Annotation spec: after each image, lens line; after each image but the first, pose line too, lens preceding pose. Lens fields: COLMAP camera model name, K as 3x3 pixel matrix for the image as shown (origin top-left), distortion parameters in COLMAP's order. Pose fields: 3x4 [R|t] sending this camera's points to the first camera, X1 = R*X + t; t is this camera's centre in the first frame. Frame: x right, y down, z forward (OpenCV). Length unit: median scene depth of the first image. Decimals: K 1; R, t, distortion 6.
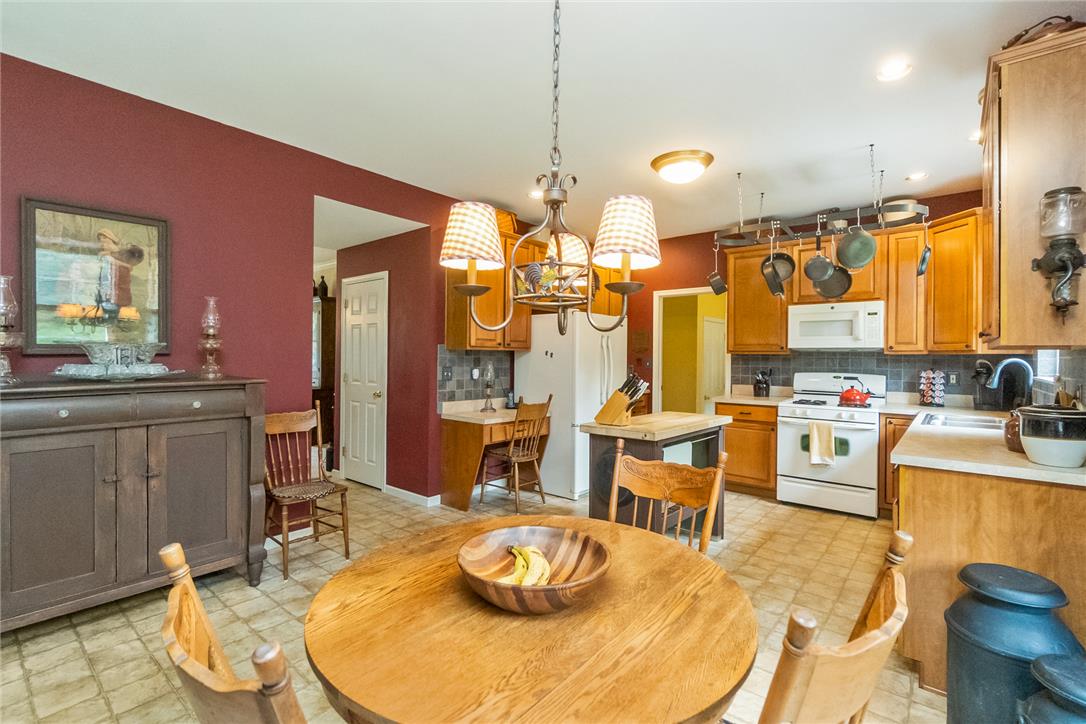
lens RADIAL K [[487.8, 0, 543.9], [0, 487.8, 354.2], [0, 0, 1]] dist [-0.009826, 0.000098]
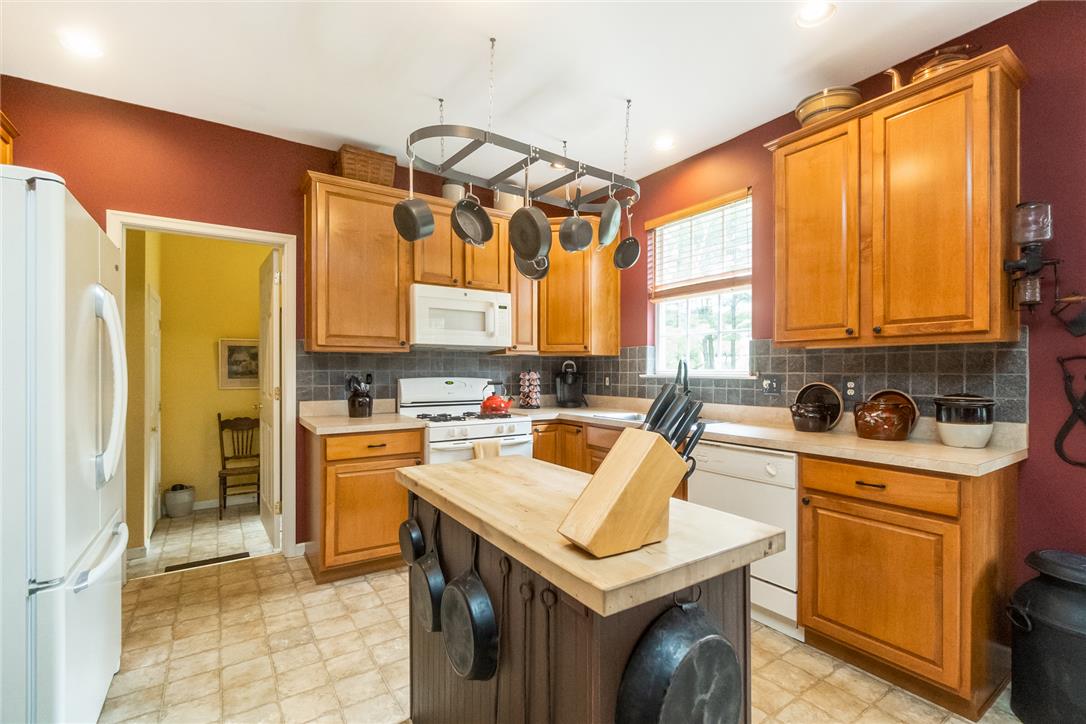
lens RADIAL K [[487.8, 0, 543.0], [0, 487.8, 369.7], [0, 0, 1]] dist [-0.009826, 0.000098]
pose [[0.283391, -0.008767, 0.958964, -0.130243], [-0.005788, 0.999924, 0.010852, 0.017688], [-0.958987, -0.008625, 0.283319, 0.673328]]
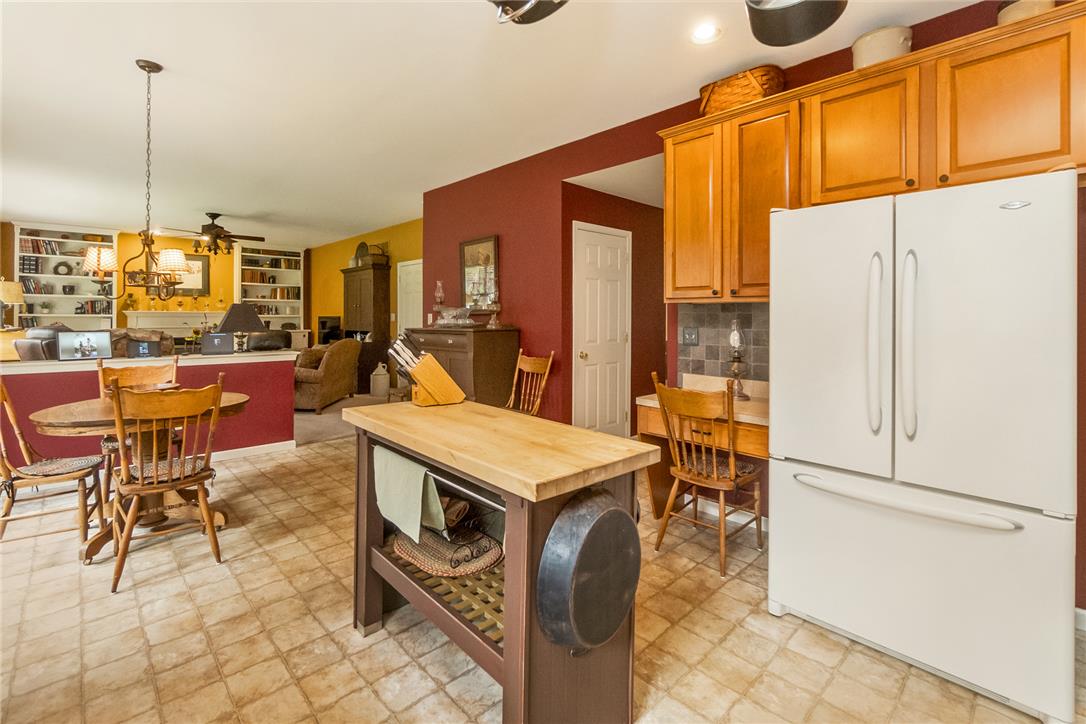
lens RADIAL K [[487.8, 0, 526.5], [0, 487.8, 320.0], [0, 0, 1]] dist [-0.009826, 0.000098]
pose [[-0.125102, -0.004176, -0.992135, 0.597315], [0.001248, 0.999990, -0.004366, 0.018180], [0.992143, -0.001785, -0.125095, 0.859832]]
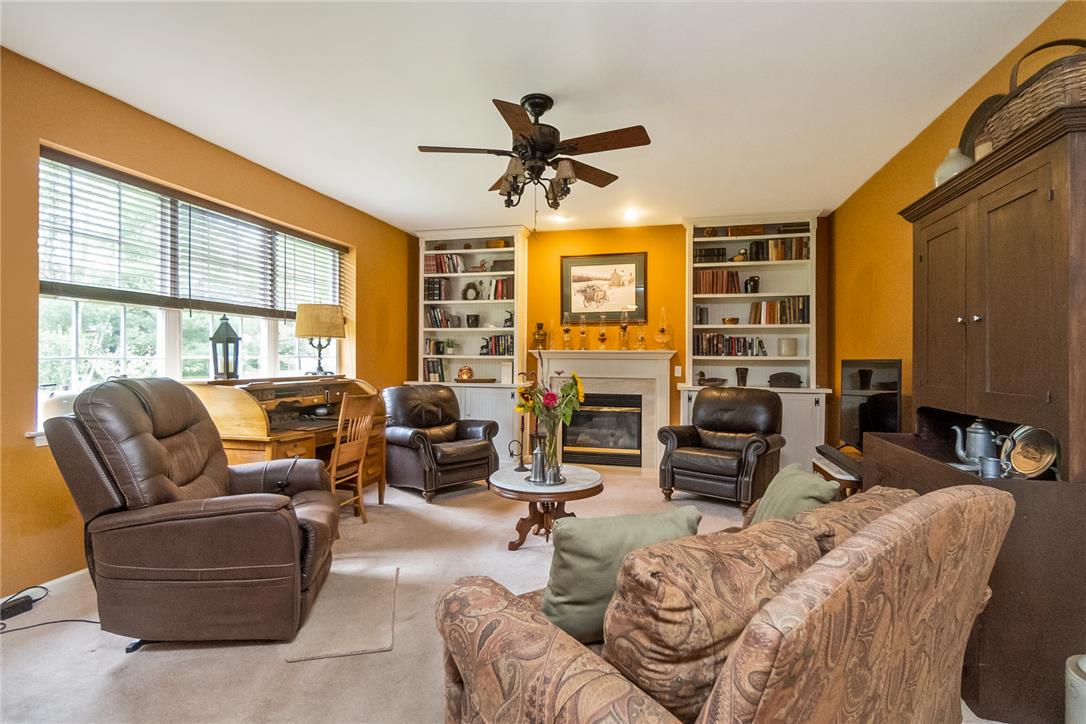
lens RADIAL K [[519.9, 0, 549.8], [0, 519.9, 356.8], [0, 0, 1]] dist [-0.014256, -0.000378]
pose [[-0.892651, -0.016047, -0.450462, -0.610365], [-0.012476, 0.999863, -0.010894, 0.002739], [0.450575, -0.004105, -0.892729, 0.228752]]
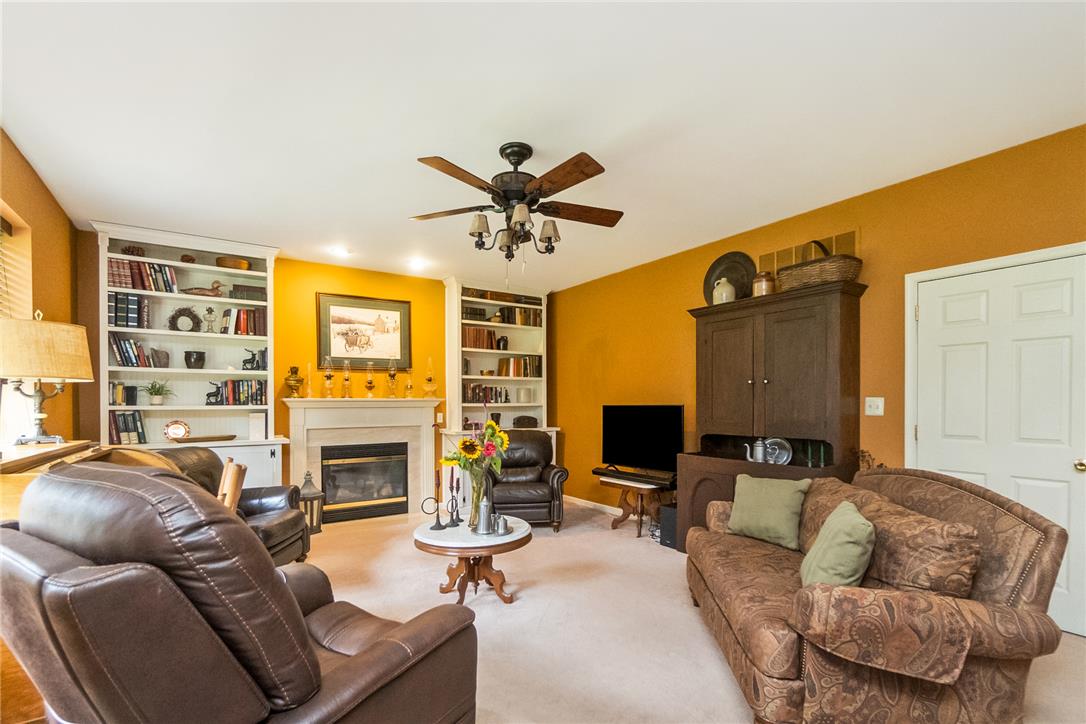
lens RADIAL K [[487.8, 0, 535.5], [0, 487.8, 408.8], [0, 0, 1]] dist [-0.009826, 0.000098]
pose [[-0.272058, 0.002921, -0.962276, -0.280709], [0.008082, 0.999967, 0.000751, -0.002548], [0.962247, -0.007573, -0.272073, -0.203939]]
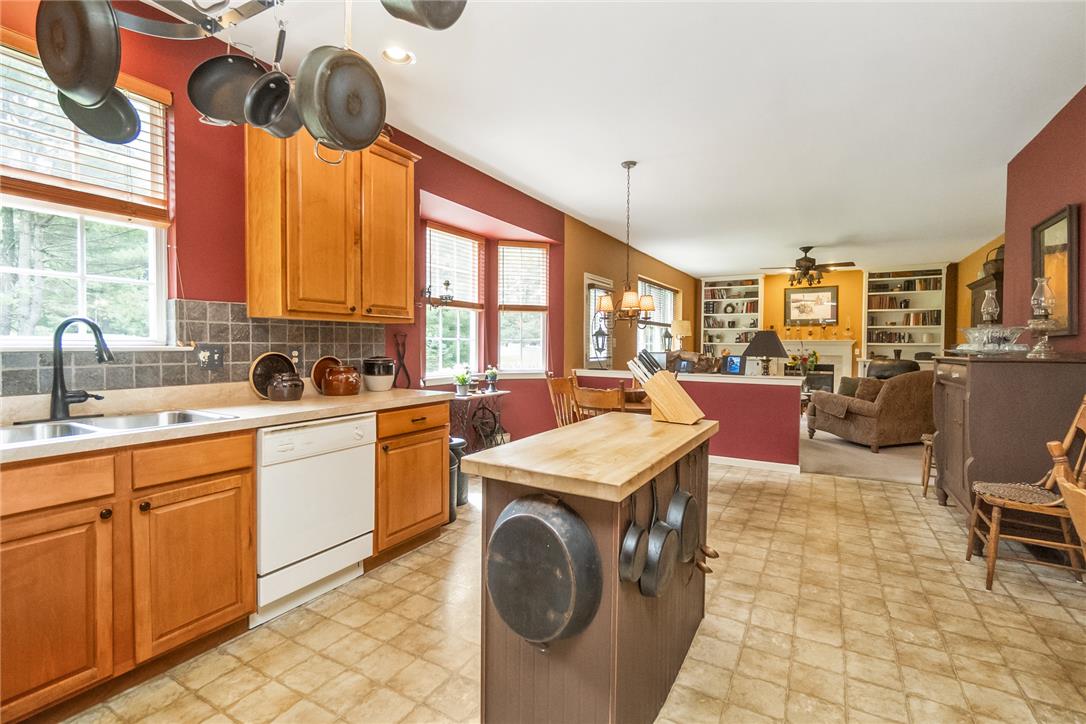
lens RADIAL K [[487.8, 0, 546.5], [0, 487.8, 357.1], [0, 0, 1]] dist [-0.009826, 0.000098]
pose [[-0.984963, -0.011762, -0.172367, 0.322538], [-0.015100, 0.999723, 0.018068, 0.028474], [0.172106, 0.020399, -0.984867, 1.179082]]
